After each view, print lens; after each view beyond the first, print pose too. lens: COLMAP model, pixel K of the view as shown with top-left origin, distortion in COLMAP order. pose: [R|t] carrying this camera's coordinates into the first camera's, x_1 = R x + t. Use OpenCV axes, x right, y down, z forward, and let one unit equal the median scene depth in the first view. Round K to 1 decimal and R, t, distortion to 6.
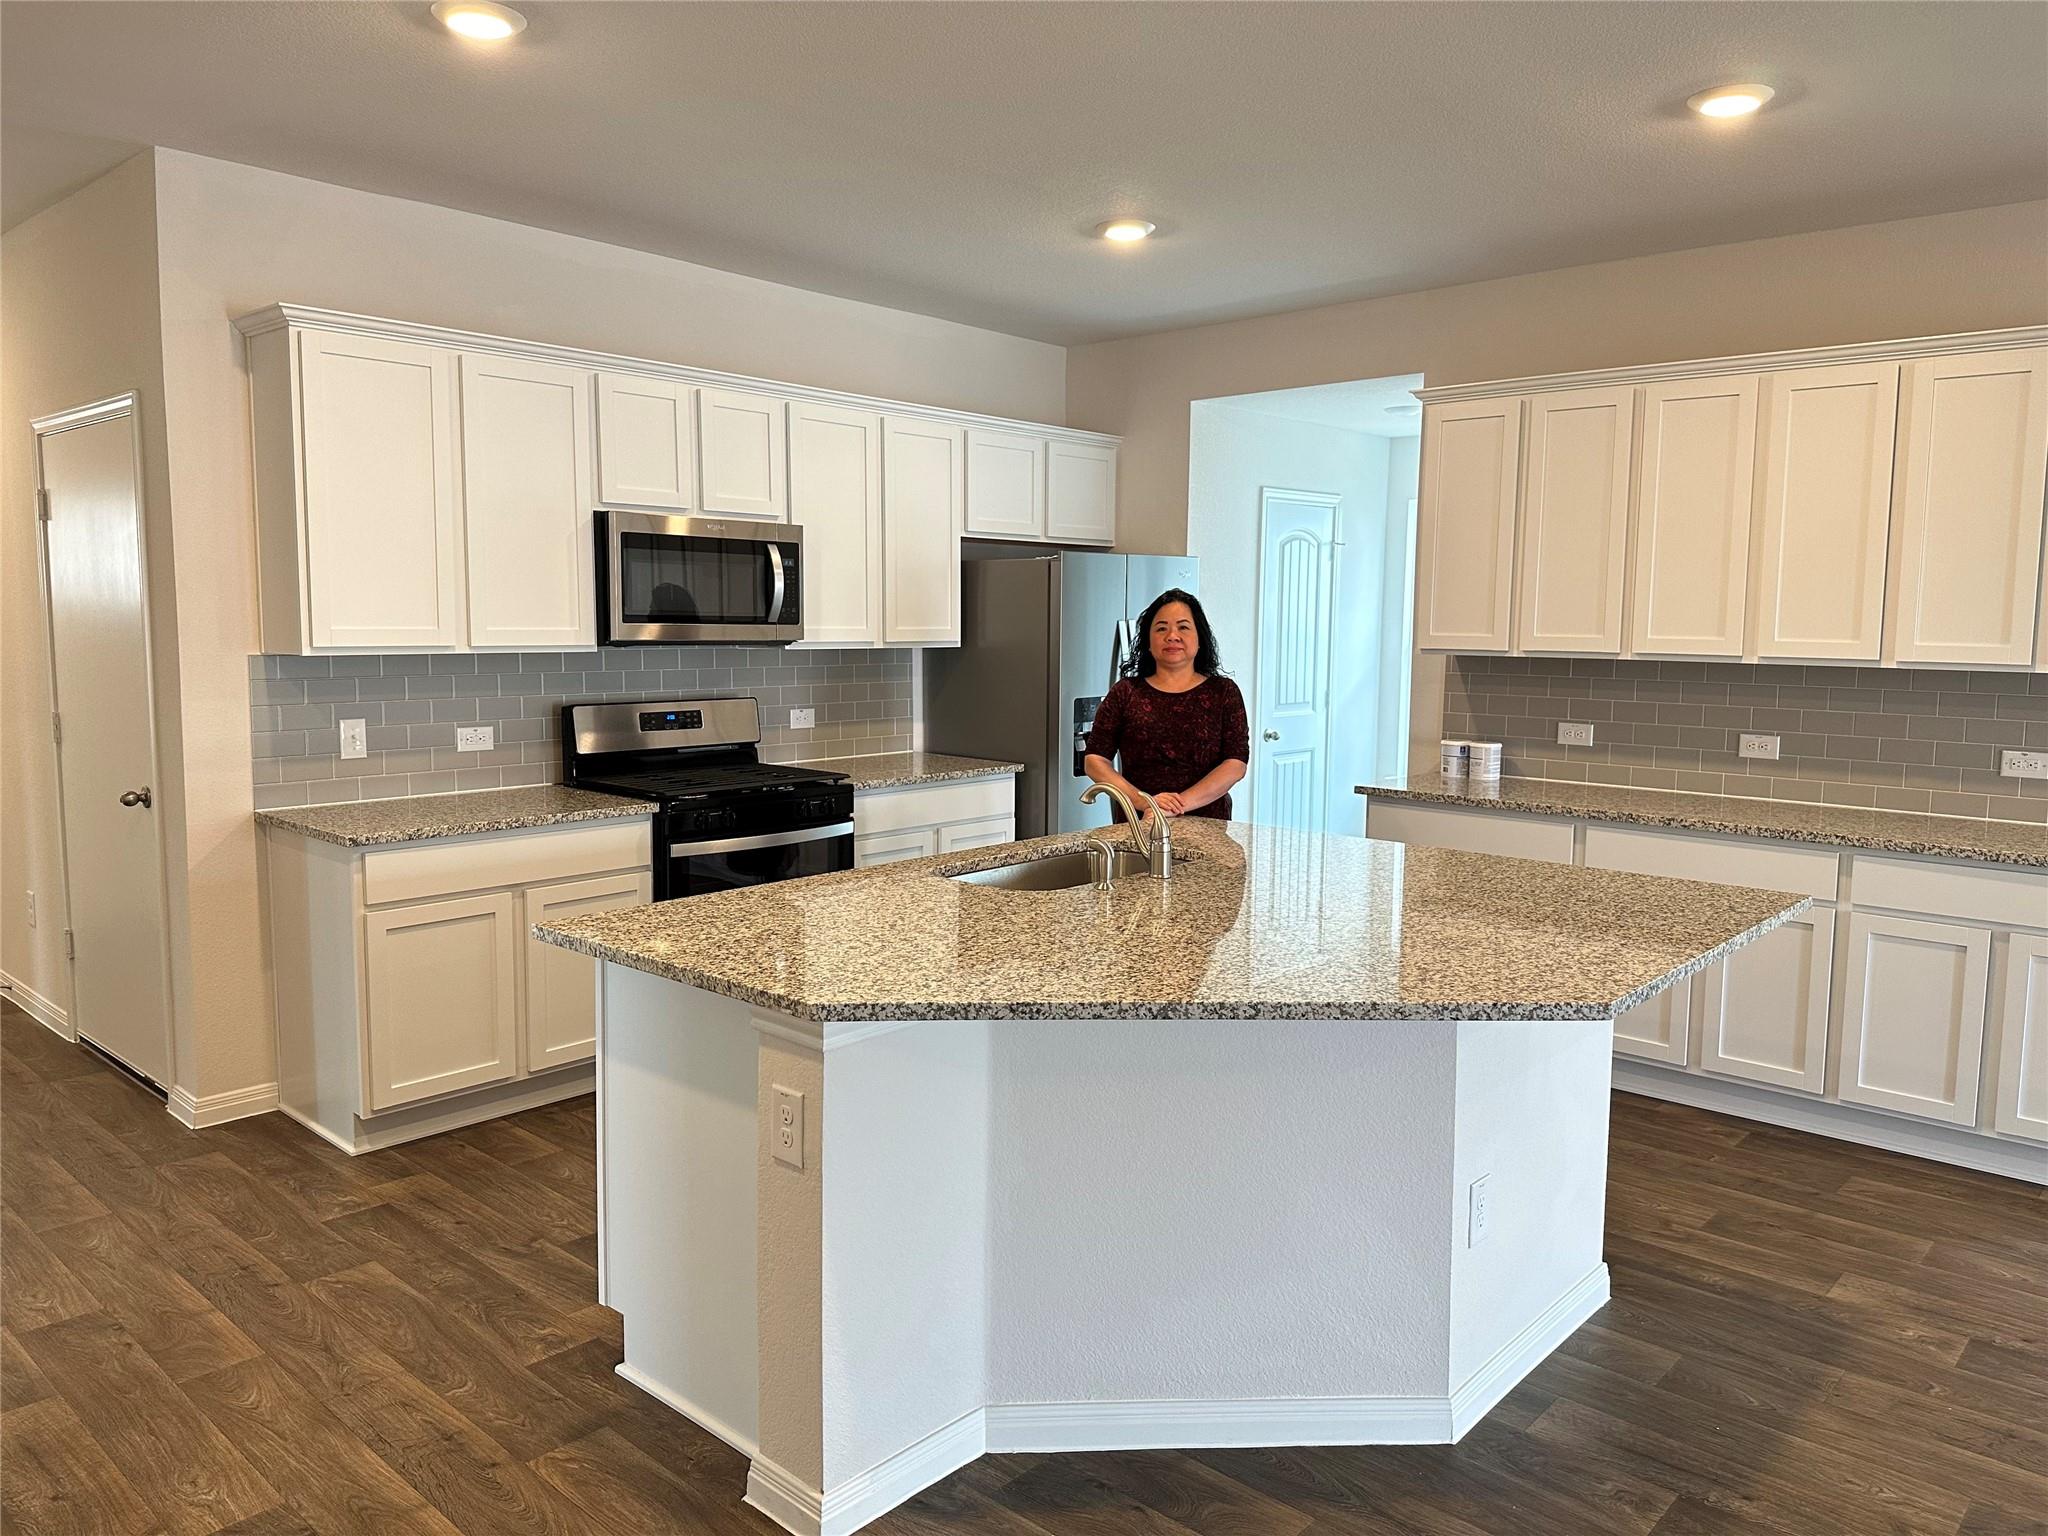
lens RADIAL K [[1431.7, 0, 1021.3], [0, 1431.7, 753.5], [0, 0, 1]] dist [0.061304, -0.074156]
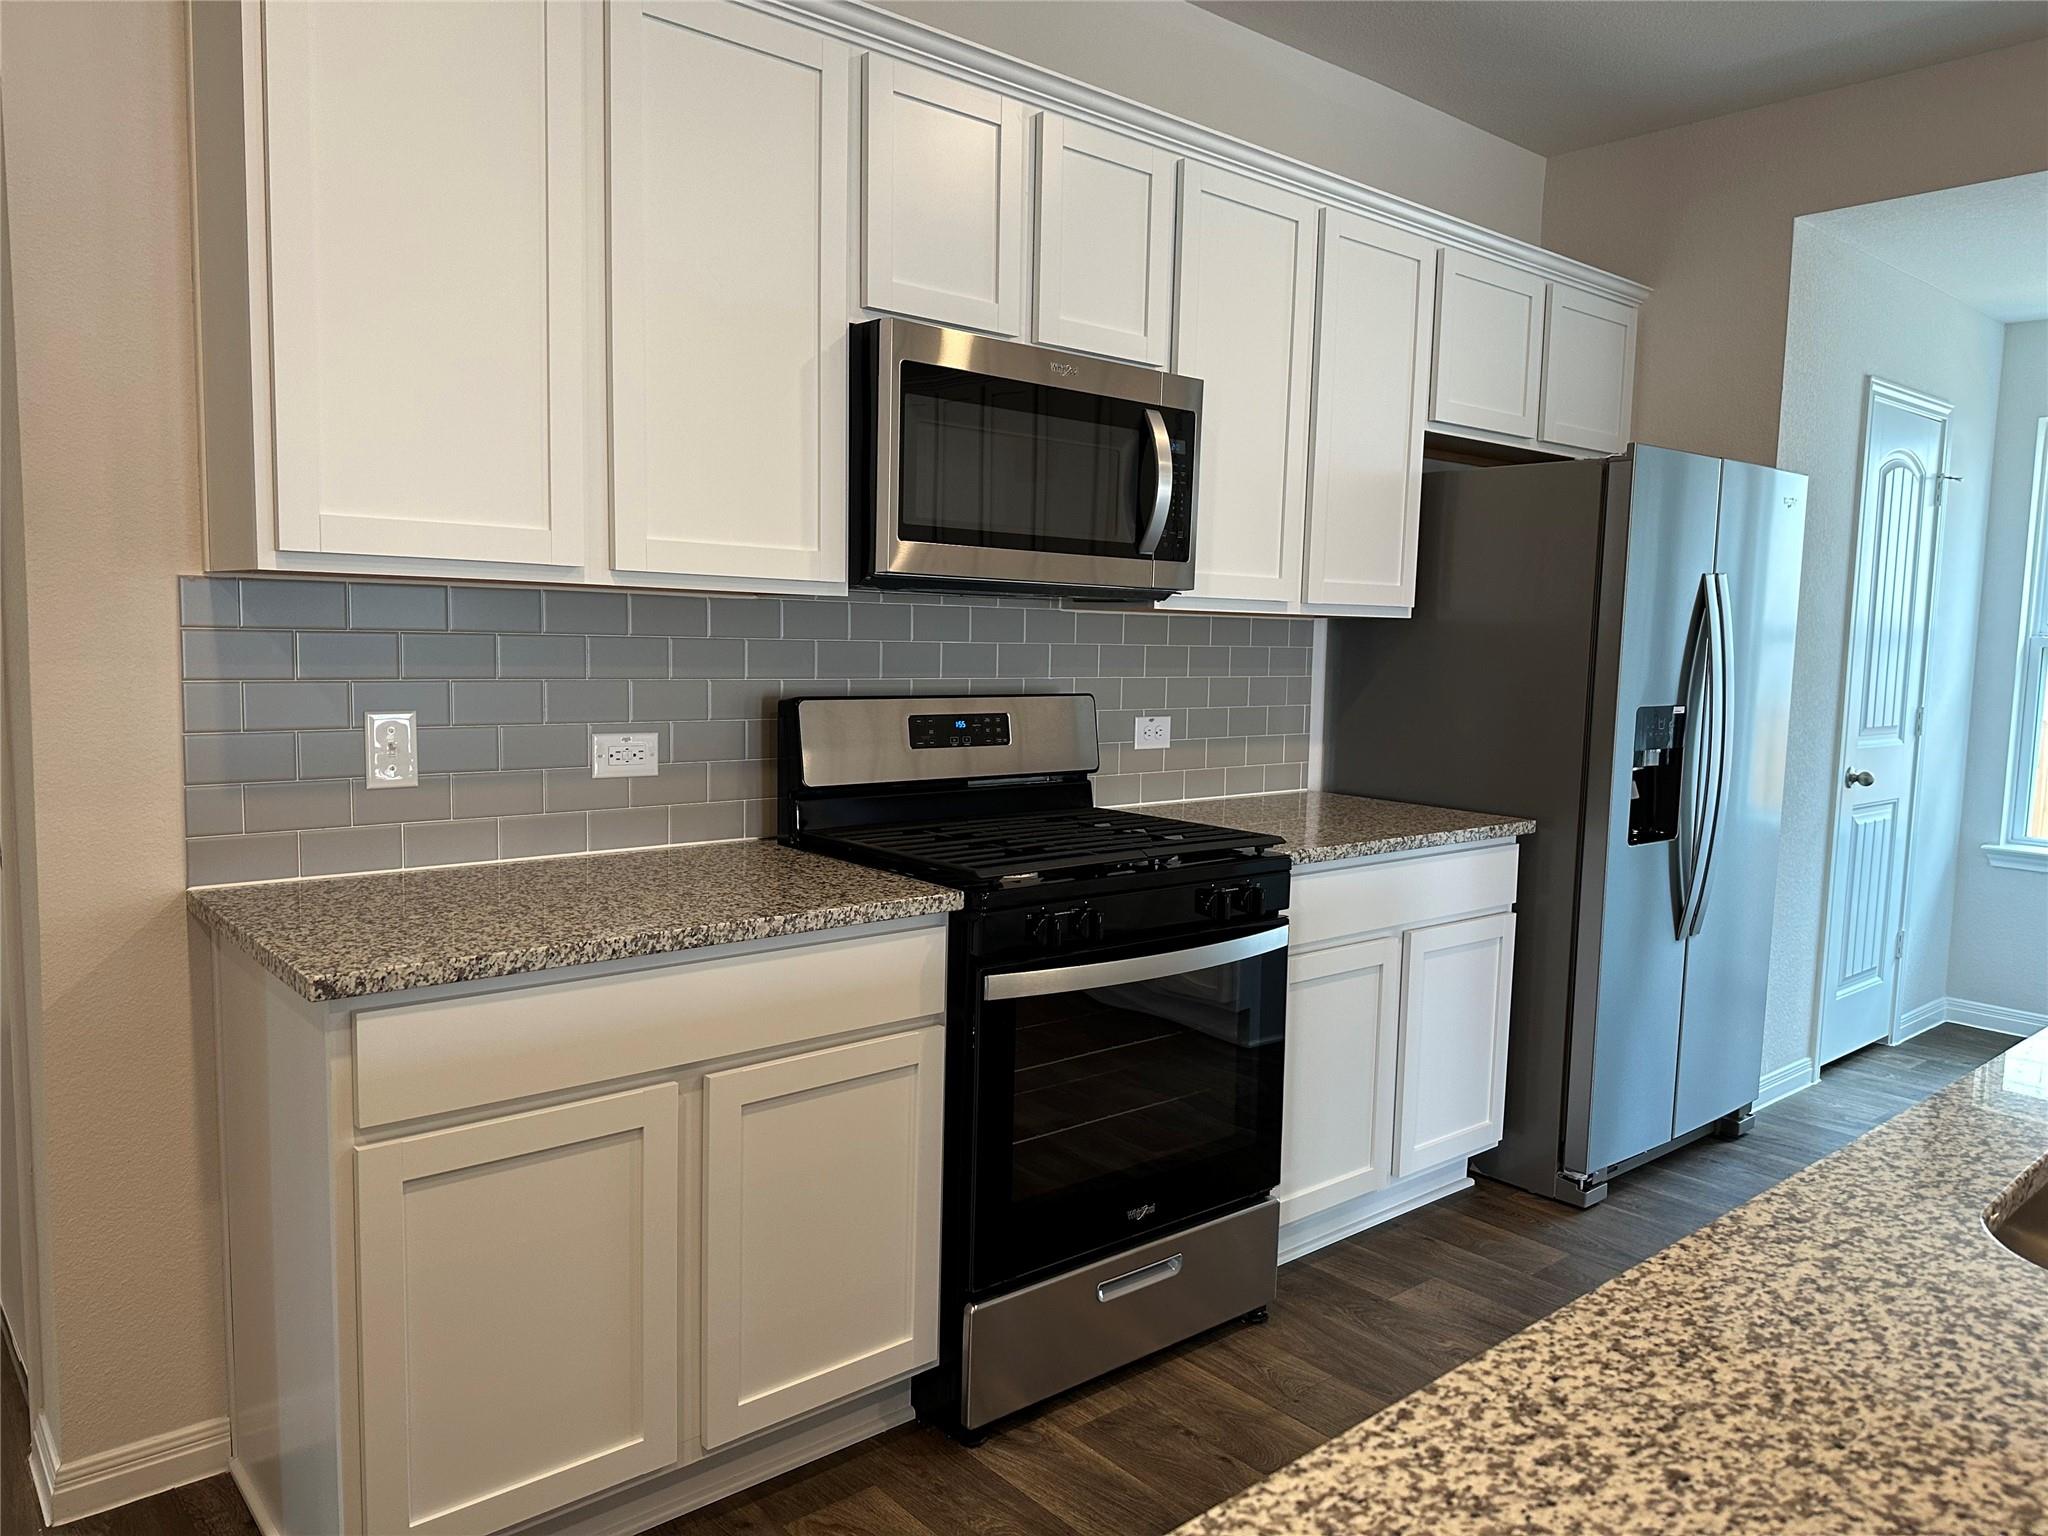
lens RADIAL K [[1431.7, 0, 1010.7], [0, 1431.7, 766.9], [0, 0, 1]] dist [0.061304, -0.074156]
pose [[0.992462, 0.025187, -0.119935, -0.171647], [-0.025935, 0.999653, -0.004680, -0.006922], [0.119775, 0.007756, 0.992771, 0.487778]]
